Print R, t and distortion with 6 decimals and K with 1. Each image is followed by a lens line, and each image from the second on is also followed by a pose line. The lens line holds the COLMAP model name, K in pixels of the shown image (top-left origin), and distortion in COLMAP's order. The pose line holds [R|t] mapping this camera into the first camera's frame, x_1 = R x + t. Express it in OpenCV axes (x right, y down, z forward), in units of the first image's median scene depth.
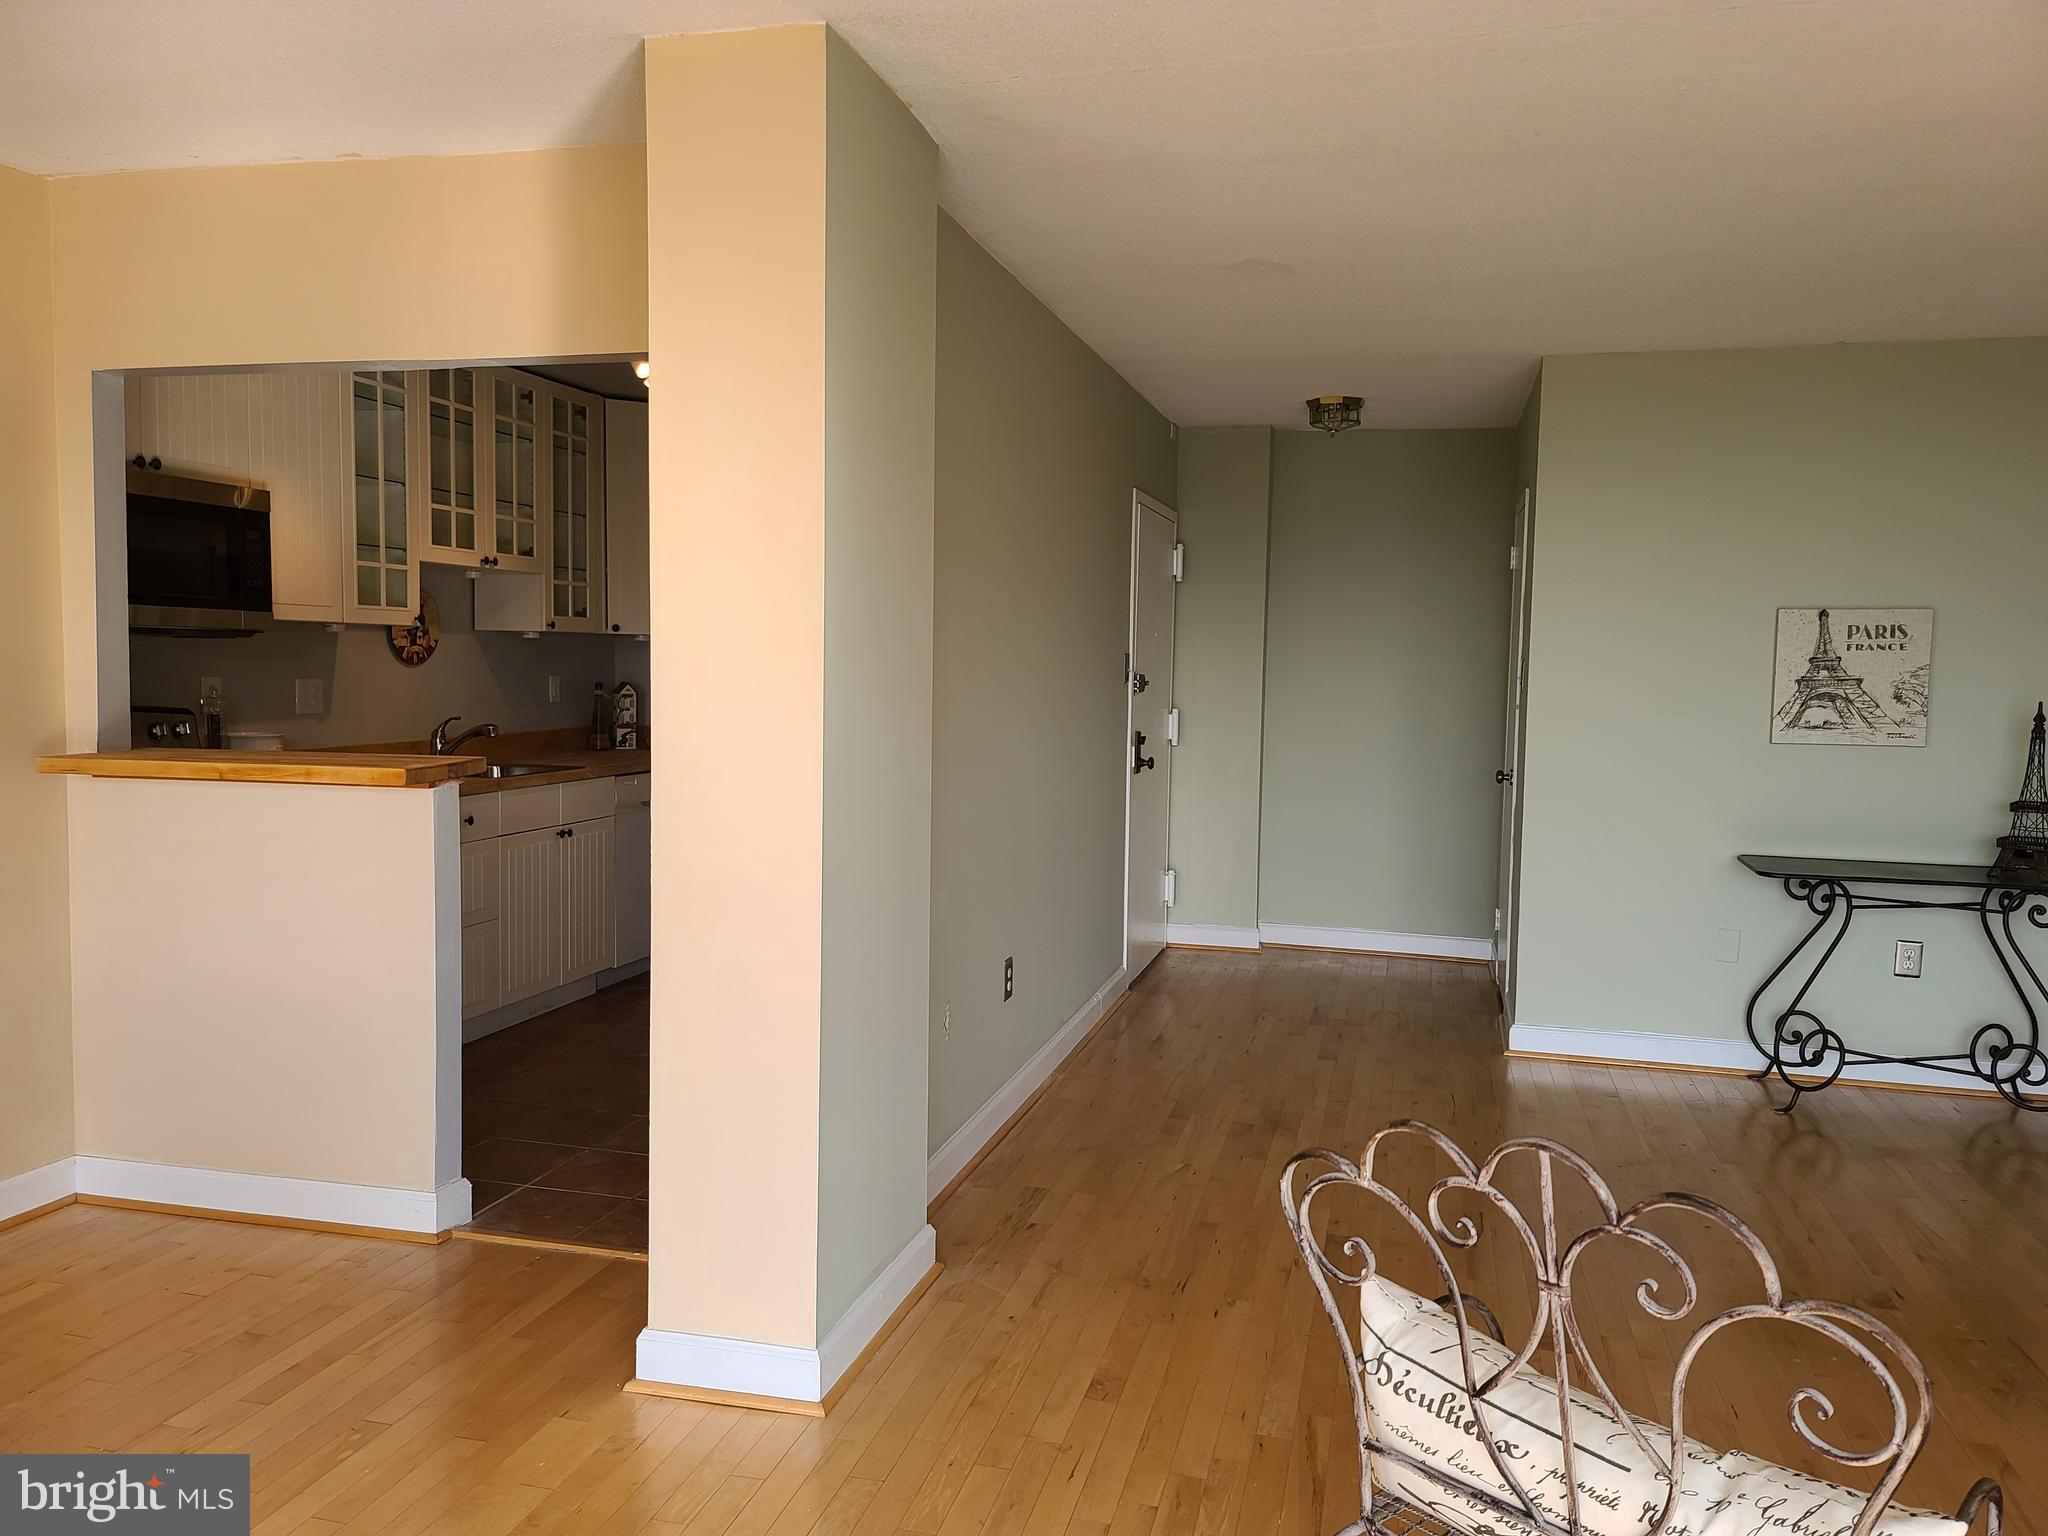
lens RADIAL K [[1515.0, 0, 1040.9], [0, 1515.0, 769.5], [0, 0, 1]] dist [0.075638, -0.046744]
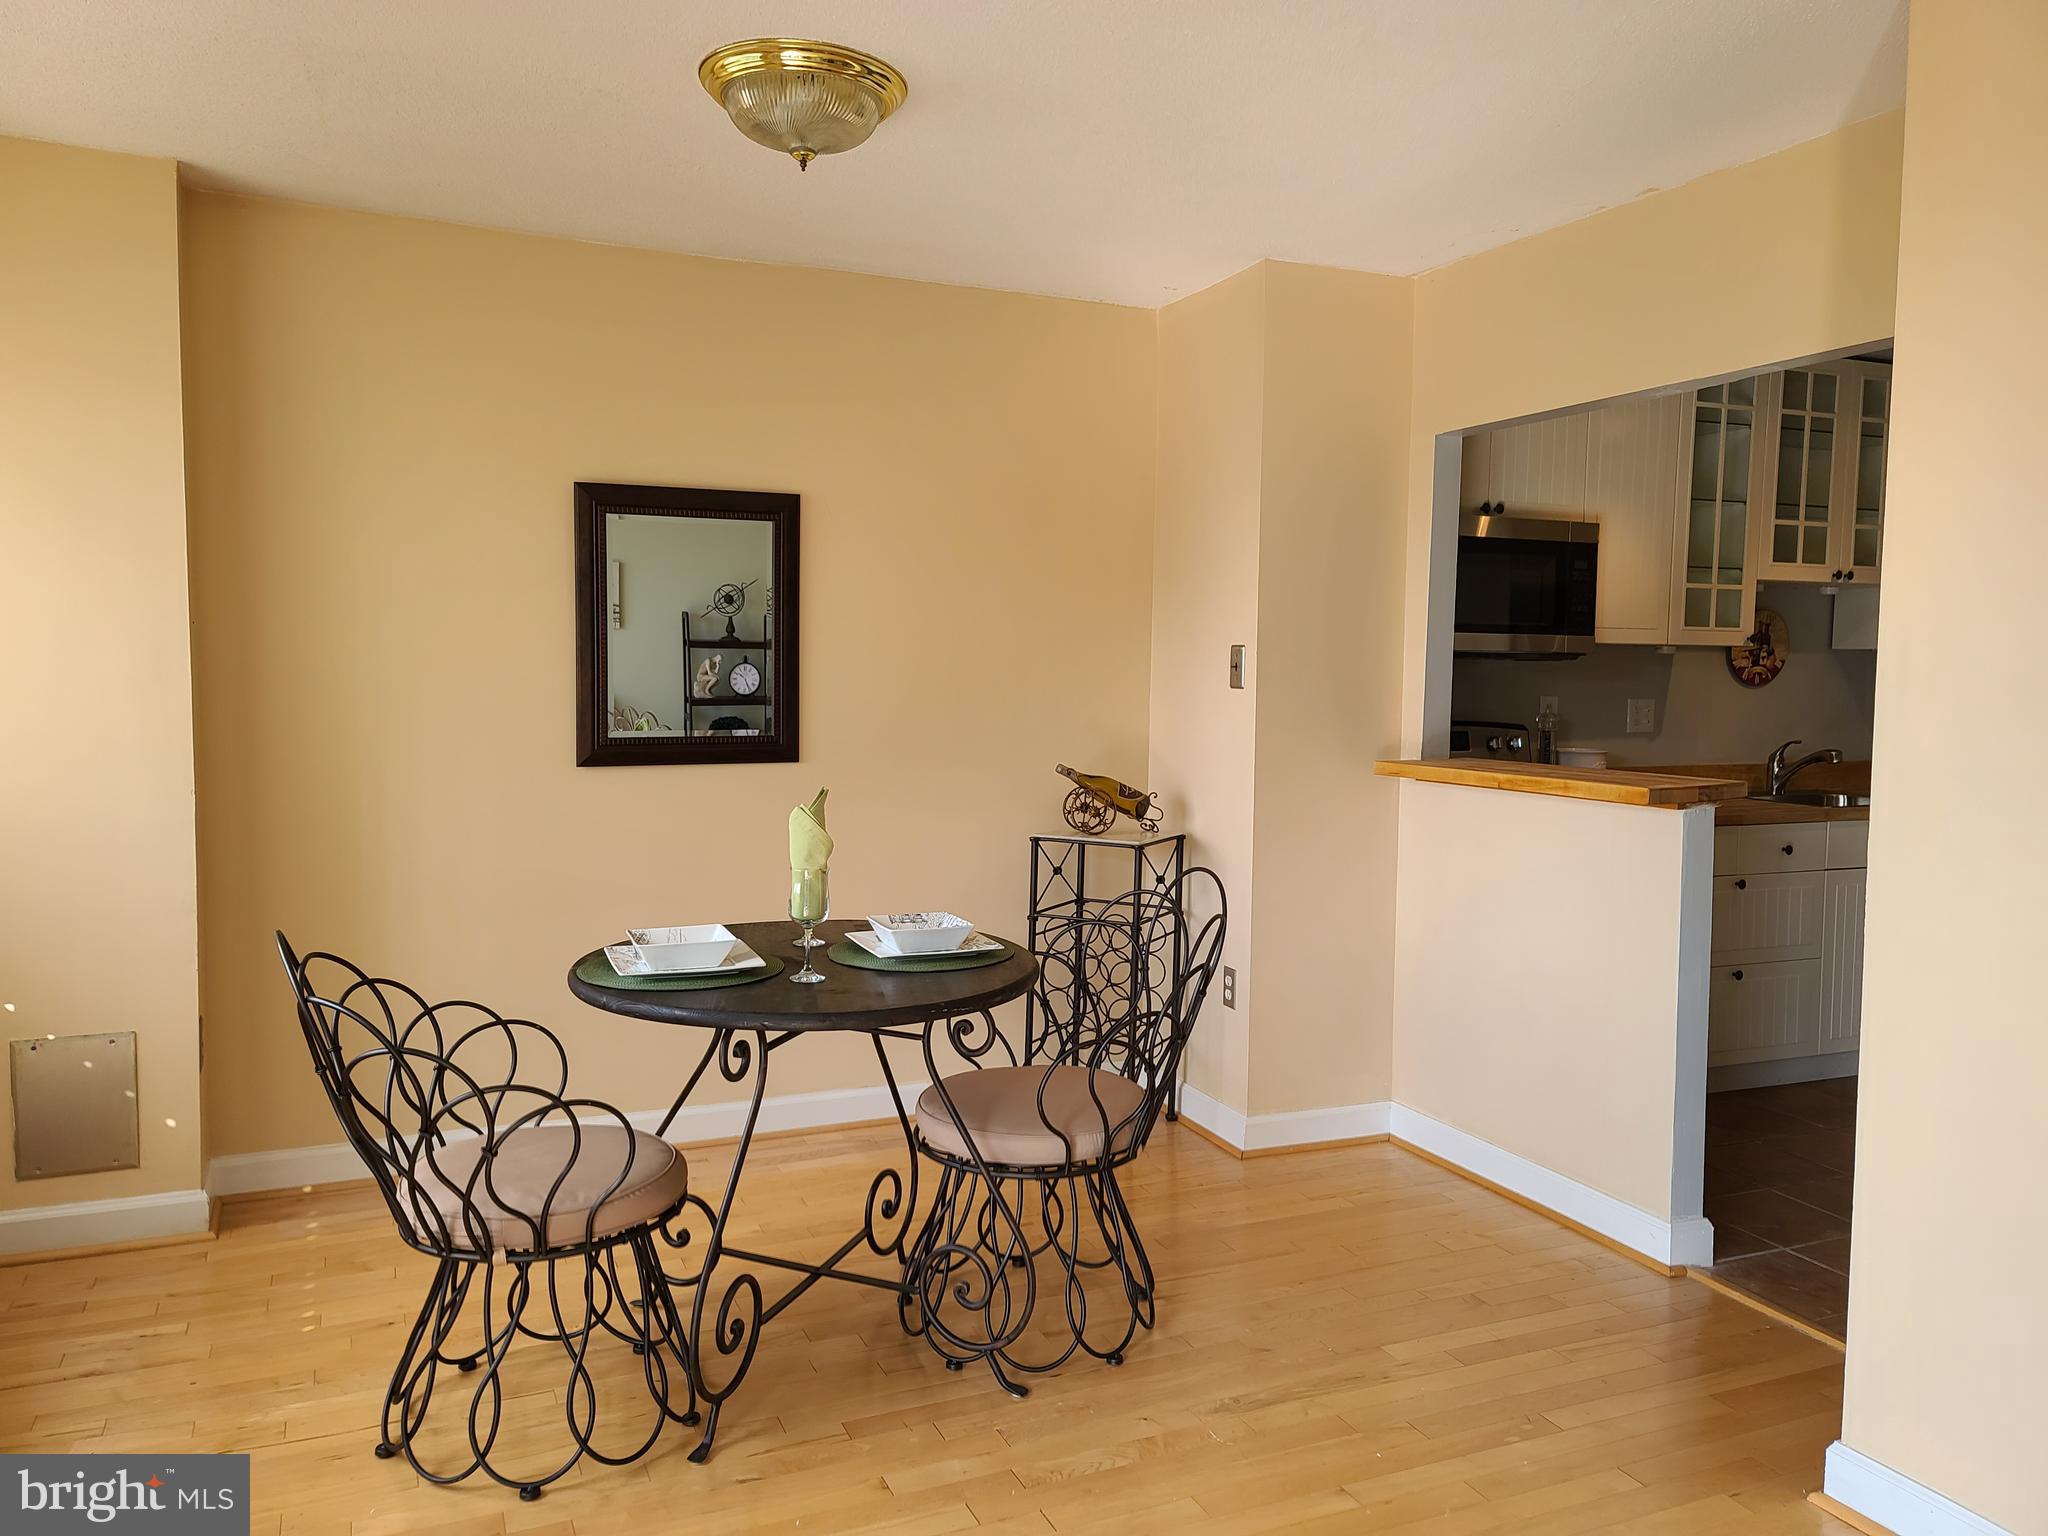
lens RADIAL K [[1515.0, 0, 1024.5], [0, 1515.0, 743.0], [0, 0, 1]] dist [0.075638, -0.046744]
pose [[0.623311, 0.037486, -0.781075, 0.073798], [-0.062113, 0.998068, -0.001668, -0.002149], [0.779504, 0.049555, 0.624434, 0.035562]]
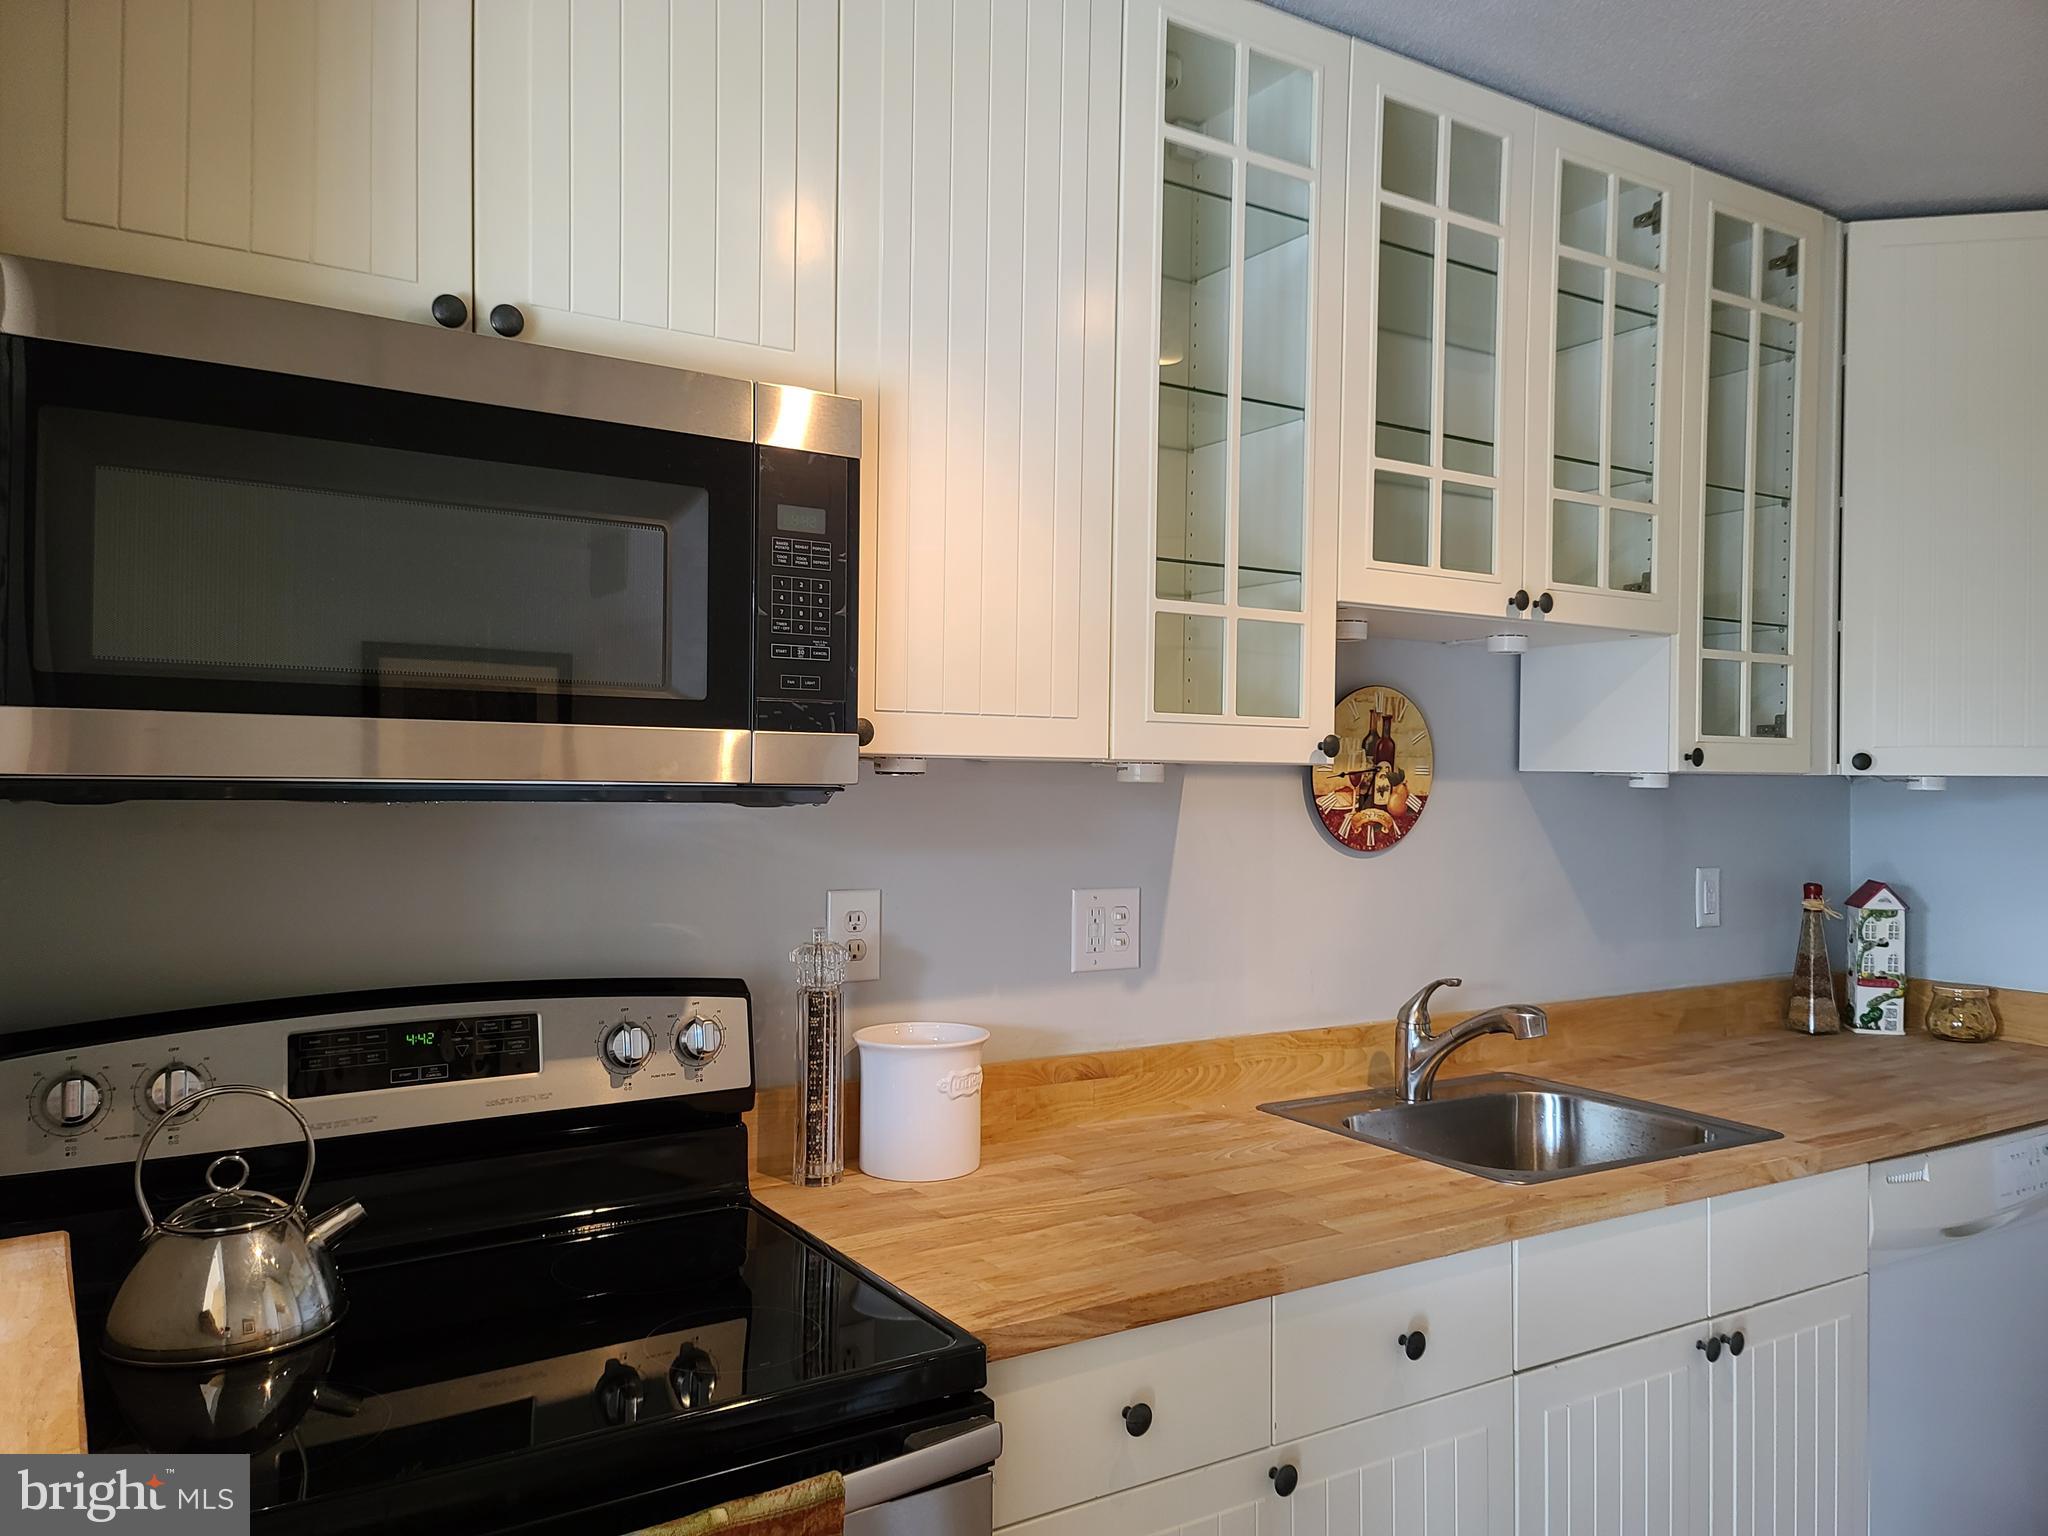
lens RADIAL K [[1515.0, 0, 1033.1], [0, 1515.0, 763.4], [0, 0, 1]] dist [0.075638, -0.046744]
pose [[0.738272, -0.017538, -0.674275, -0.207683], [-0.046731, 0.995930, -0.077070, -0.062997], [0.672883, 0.088408, 0.734447, 0.691103]]
